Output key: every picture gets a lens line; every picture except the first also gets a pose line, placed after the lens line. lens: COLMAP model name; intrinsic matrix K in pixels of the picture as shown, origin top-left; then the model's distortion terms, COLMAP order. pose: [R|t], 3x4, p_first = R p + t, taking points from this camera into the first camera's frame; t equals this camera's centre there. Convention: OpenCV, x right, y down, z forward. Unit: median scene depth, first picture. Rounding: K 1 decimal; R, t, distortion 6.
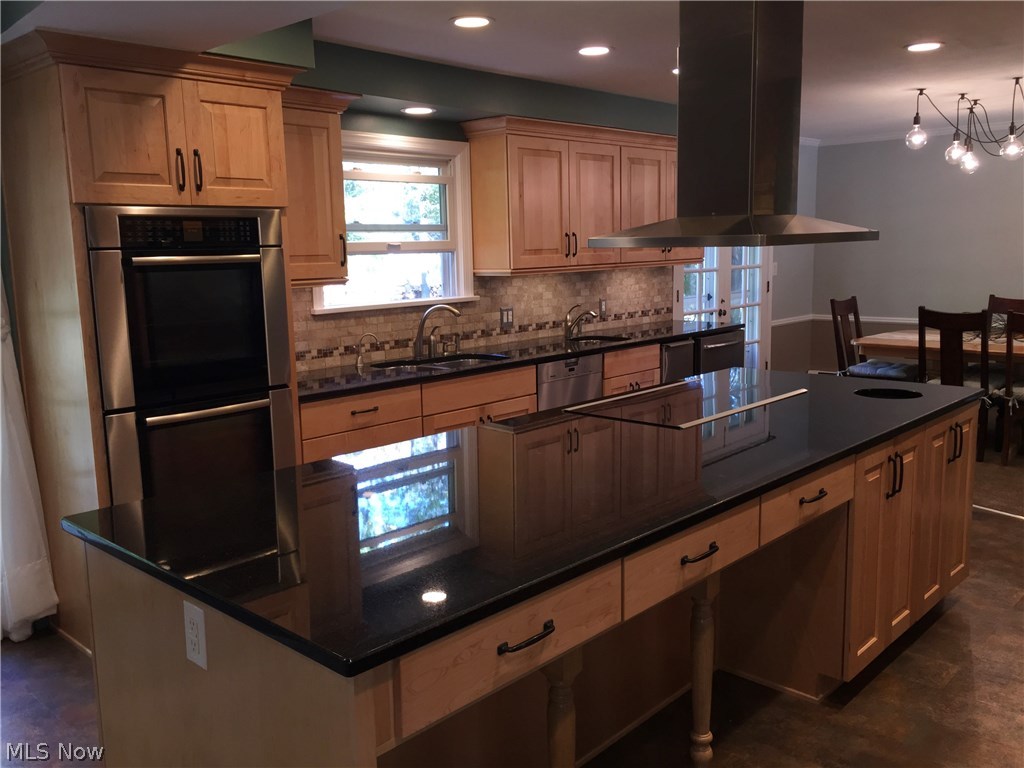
lens RADIAL K [[884.5, 0, 520.4], [0, 884.5, 384.3], [0, 0, 1]] dist [0.033695, -0.029443]
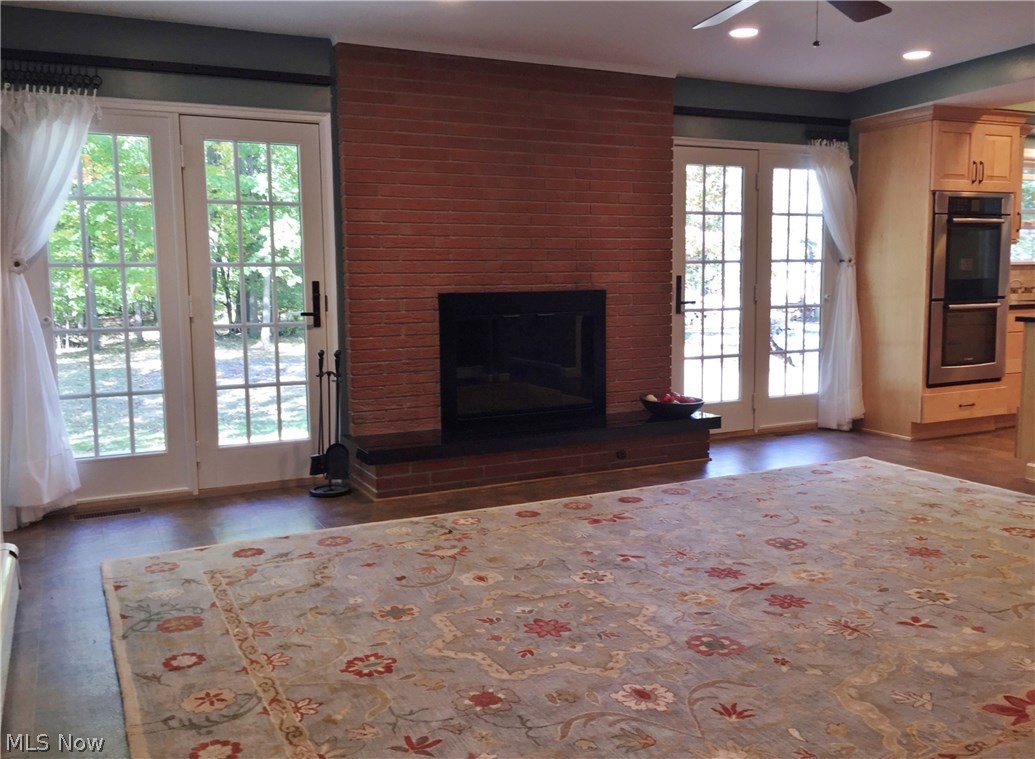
lens RADIAL K [[894.0, 0, 519.7], [0, 894.0, 372.5], [0, 0, 1]] dist [0.033695, -0.029443]
pose [[0.927954, 0.044452, -0.370033, -0.358748], [-0.060959, 0.997594, -0.033029, 0.191971], [0.367675, 0.053207, 0.928431, -0.694231]]
